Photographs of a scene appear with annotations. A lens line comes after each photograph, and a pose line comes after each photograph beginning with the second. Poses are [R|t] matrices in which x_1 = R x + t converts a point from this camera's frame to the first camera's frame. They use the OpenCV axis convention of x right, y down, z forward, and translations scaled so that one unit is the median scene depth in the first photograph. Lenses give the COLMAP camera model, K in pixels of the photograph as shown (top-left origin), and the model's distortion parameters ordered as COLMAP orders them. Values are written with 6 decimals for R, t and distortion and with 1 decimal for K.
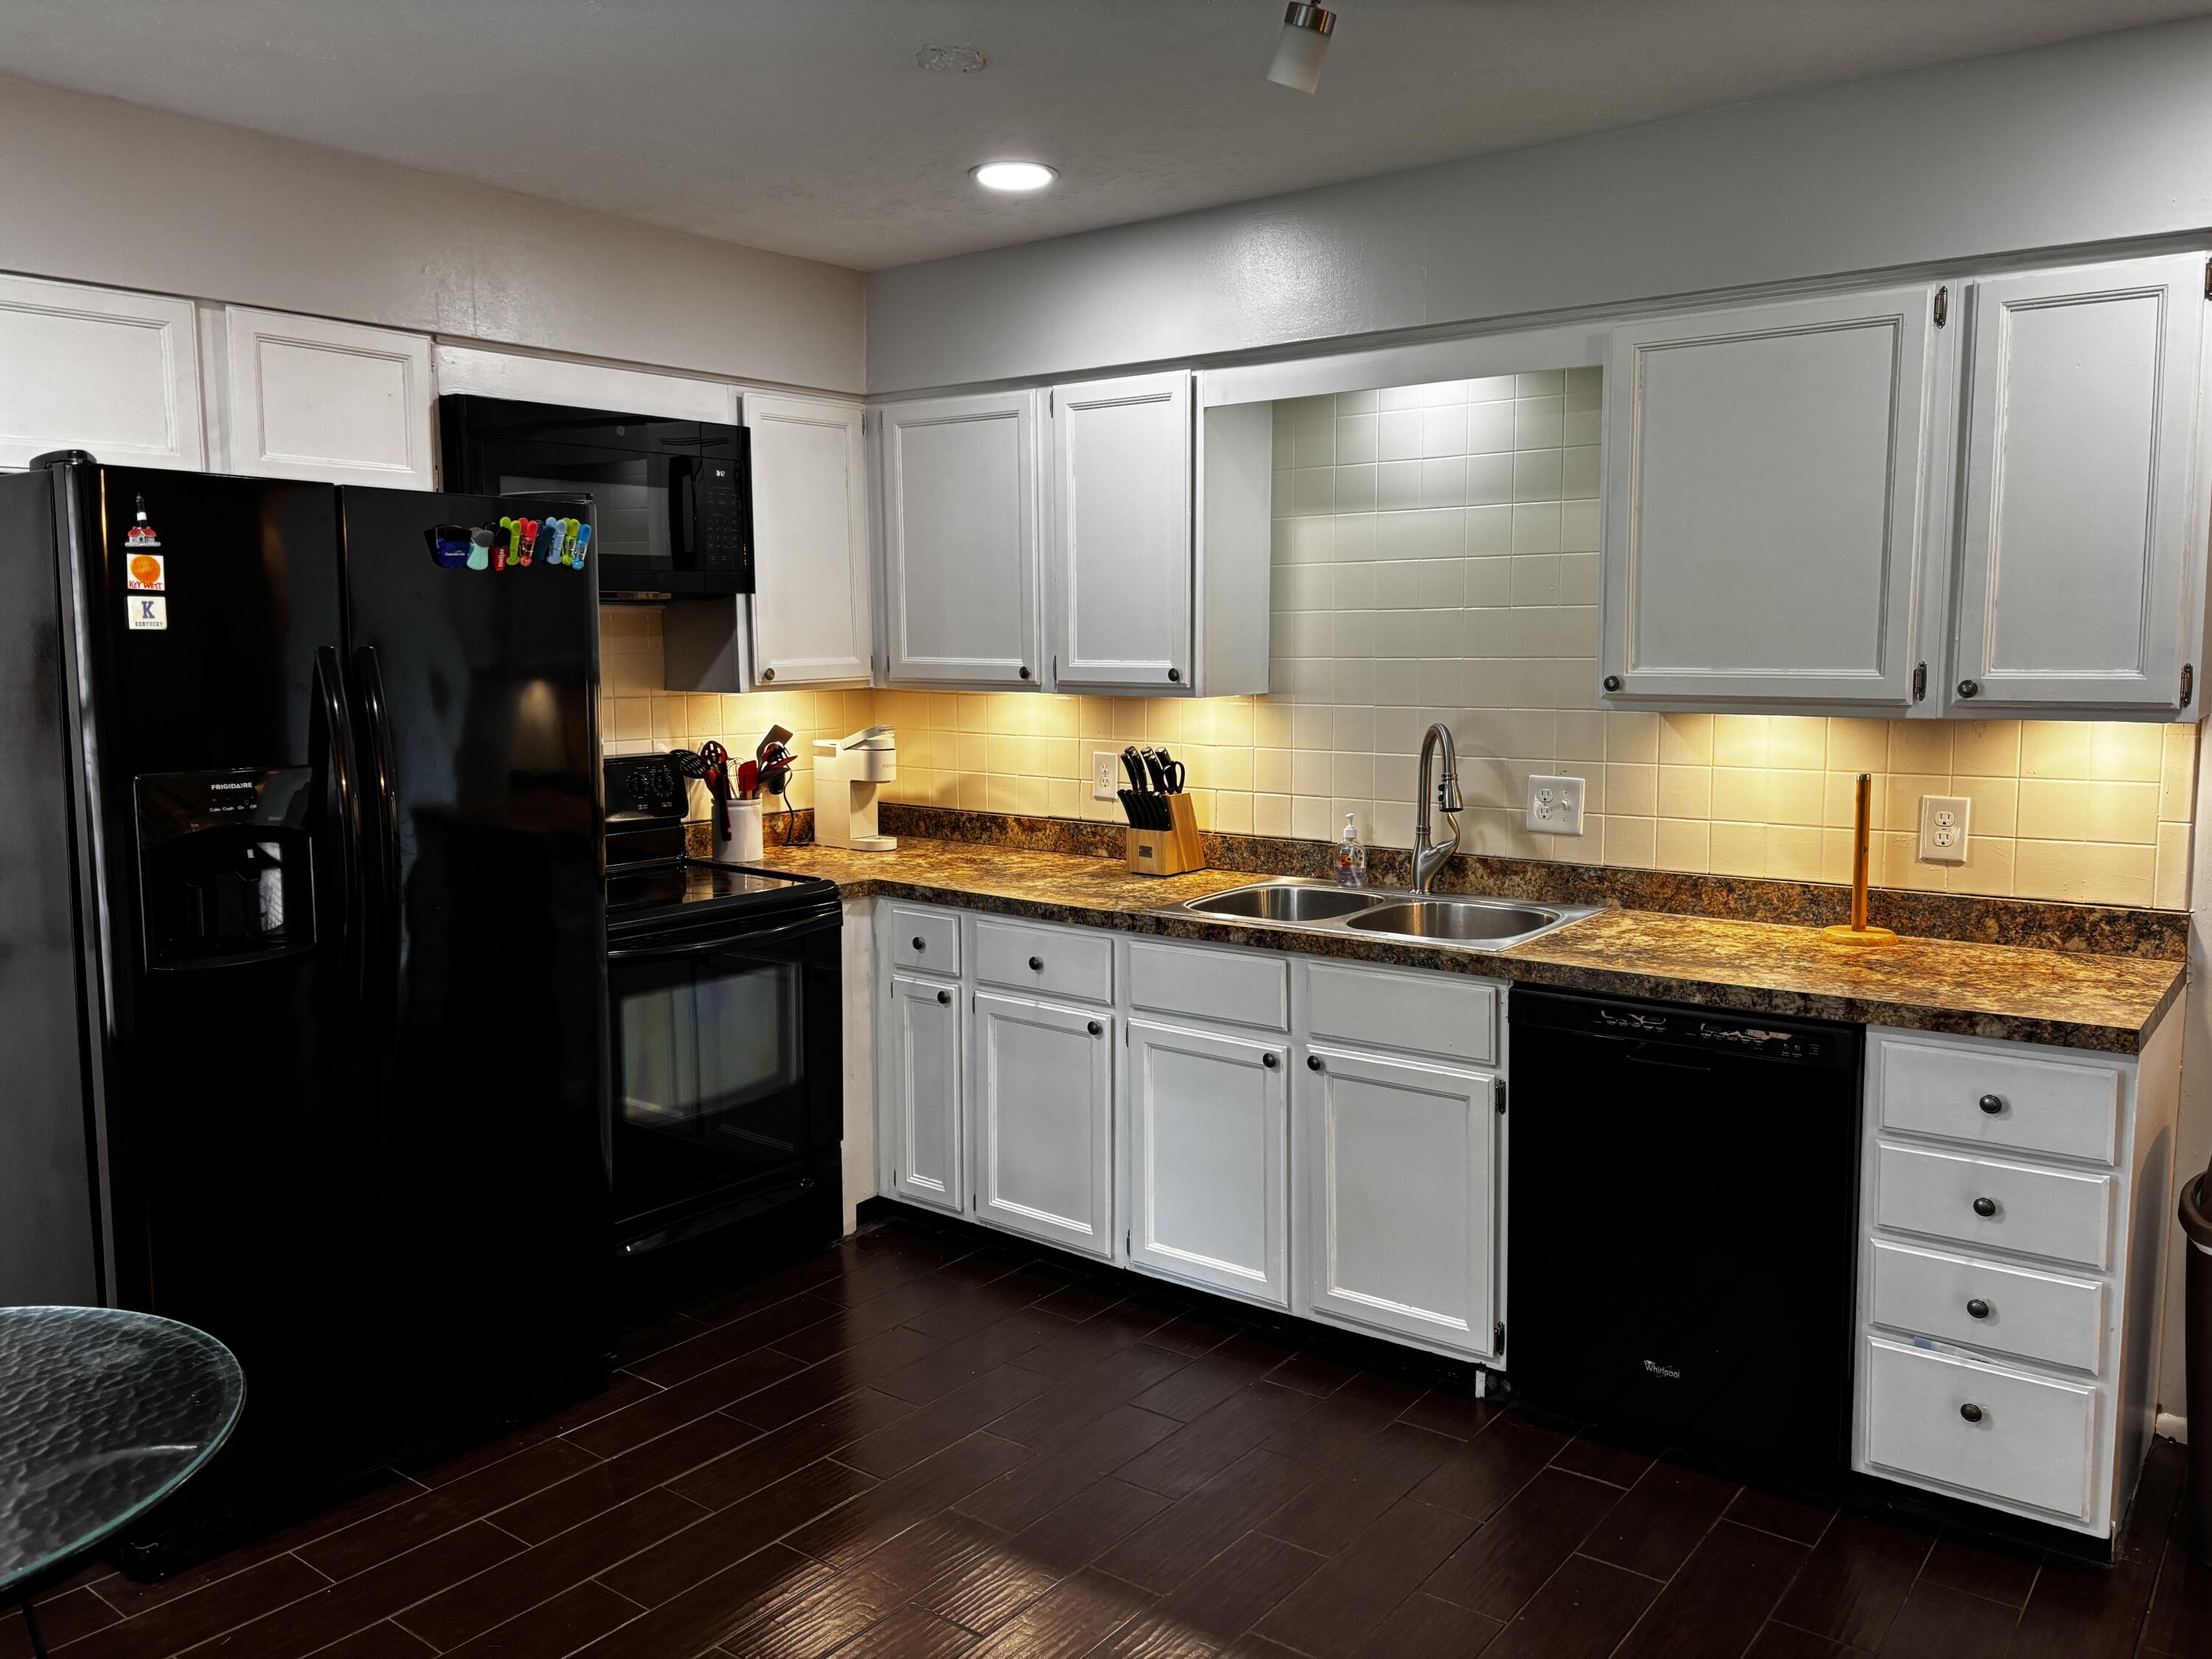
lens RADIAL K [[1669.3, 0, 1118.8], [0, 1669.3, 806.5], [0, 0, 1]] dist [0.044108, -0.039332]
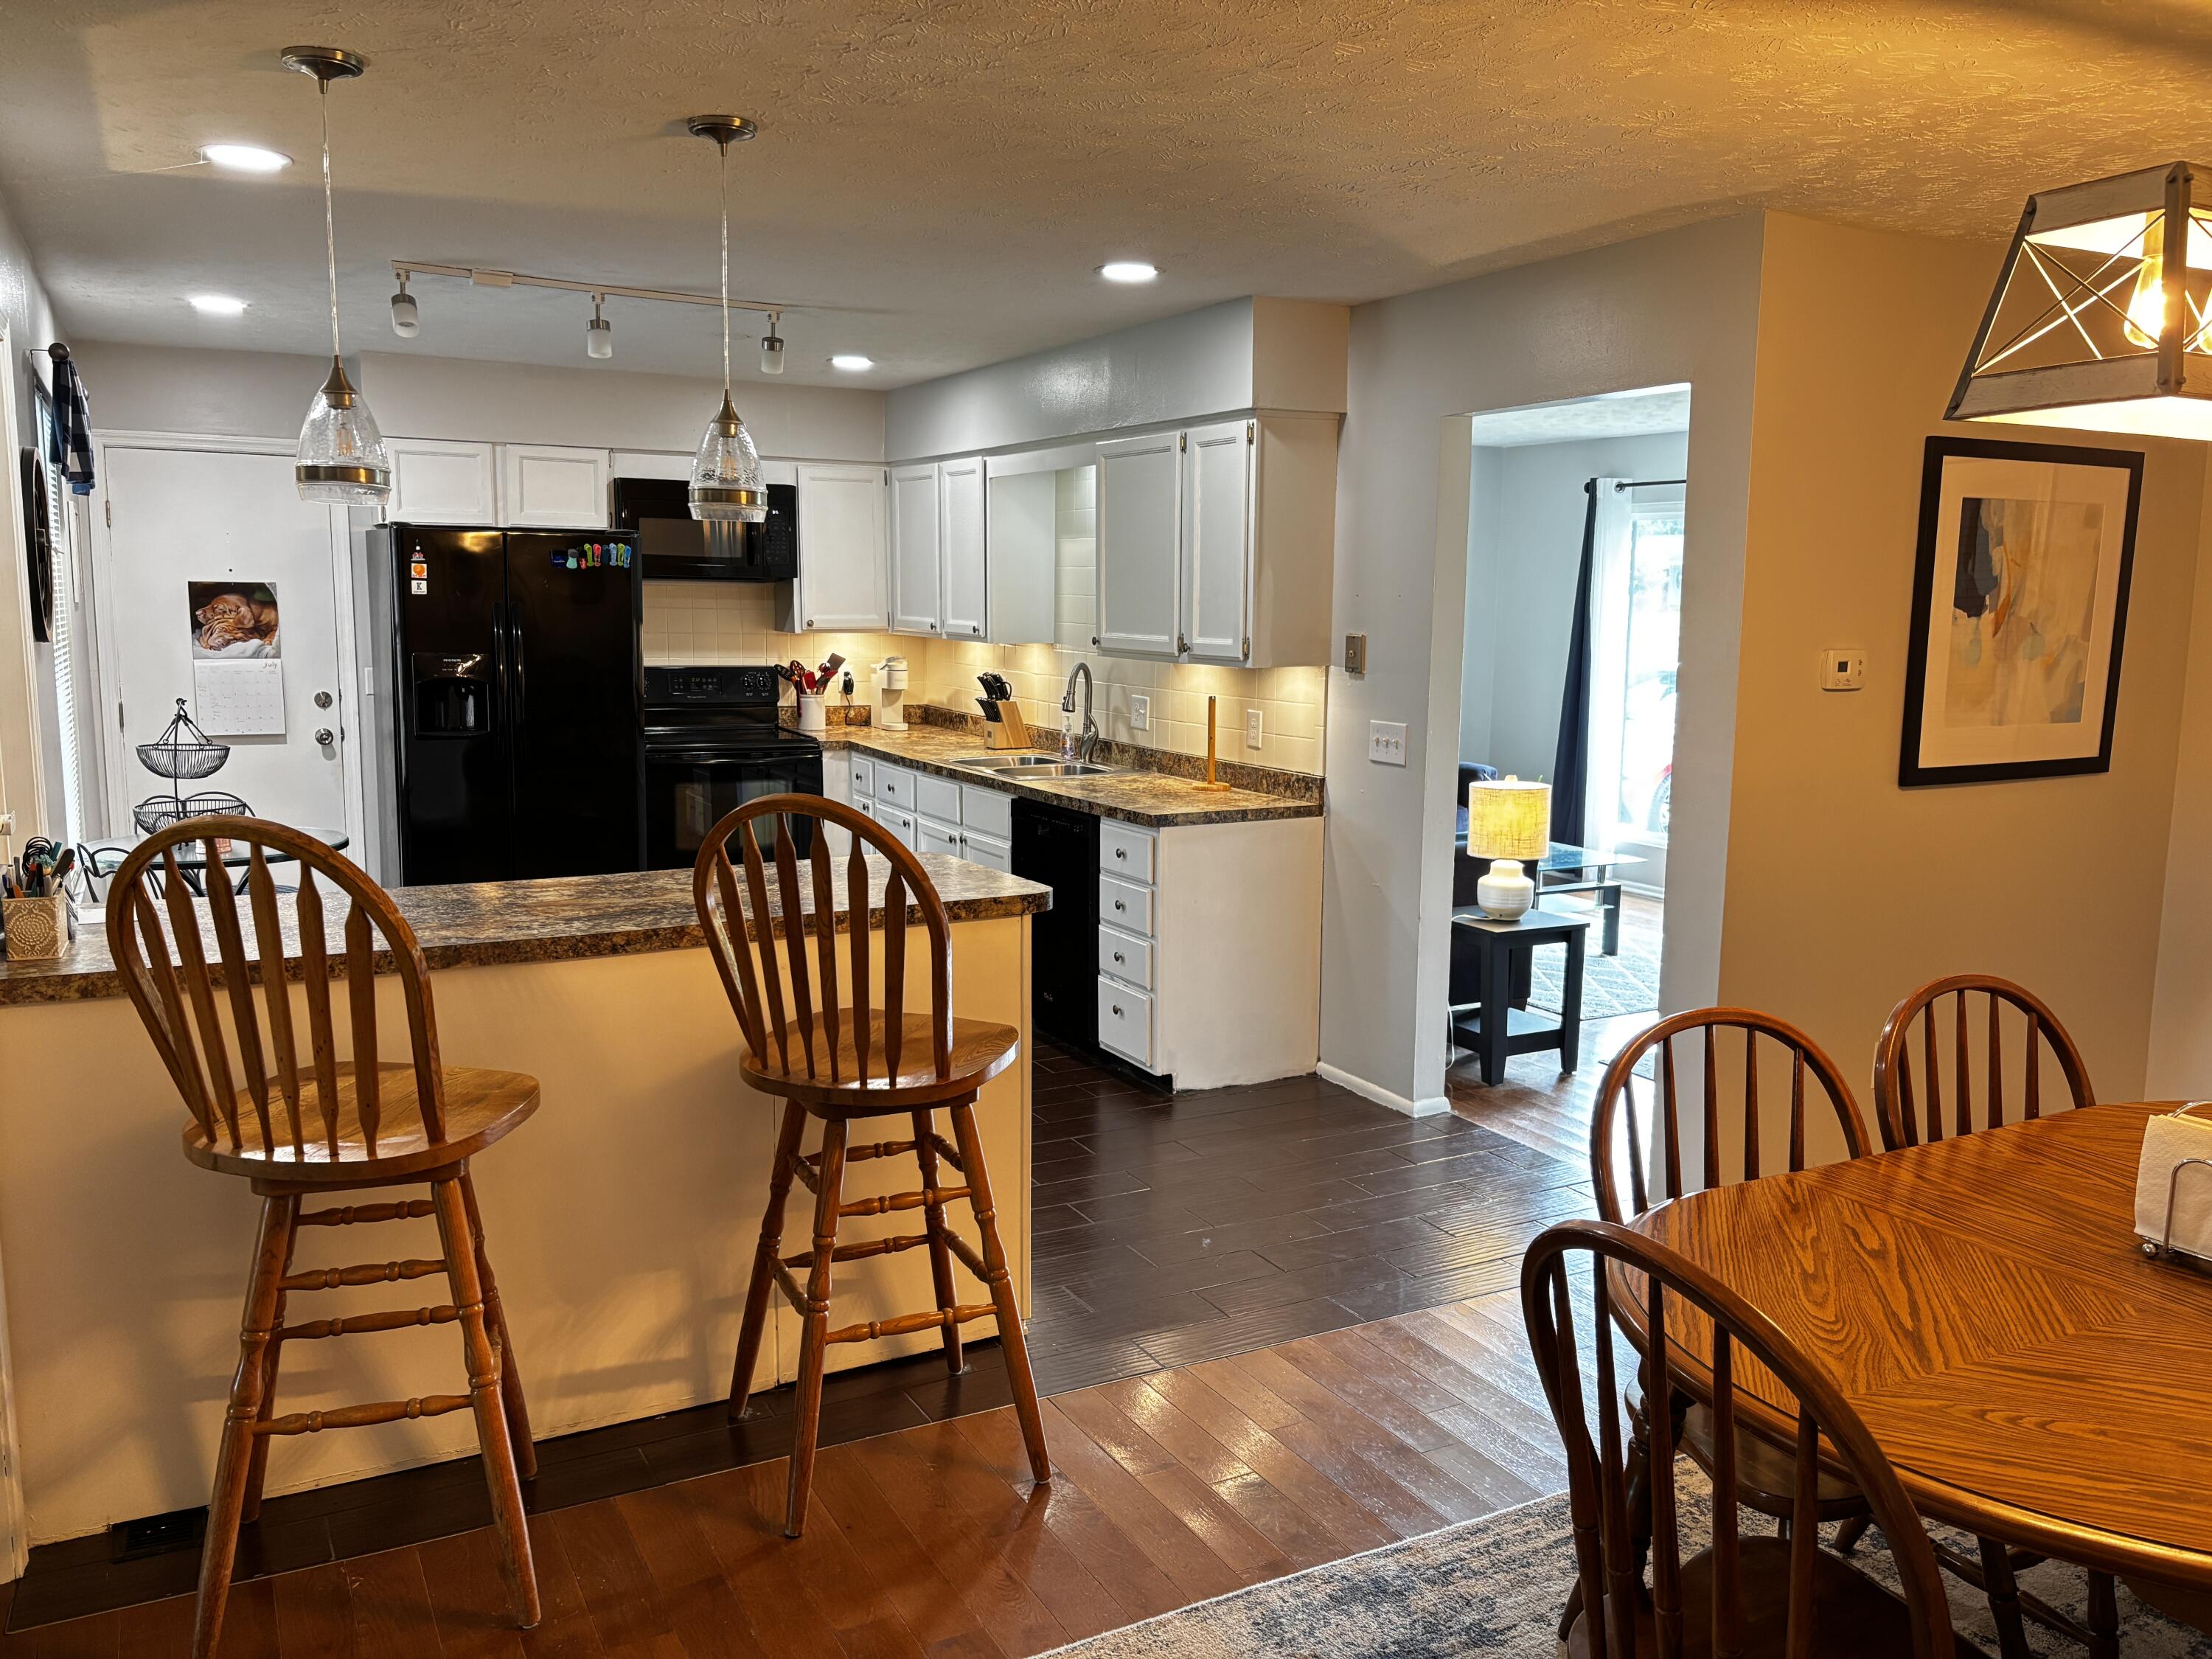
lens RADIAL K [[1669.3, 0, 1091.3], [0, 1669.3, 842.7], [0, 0, 1]] dist [0.044108, -0.039332]
pose [[0.912954, 0.081736, -0.399794, 0.919652], [-0.063980, 0.996288, 0.057584, 0.037020], [0.403017, -0.026993, 0.914795, -0.598172]]
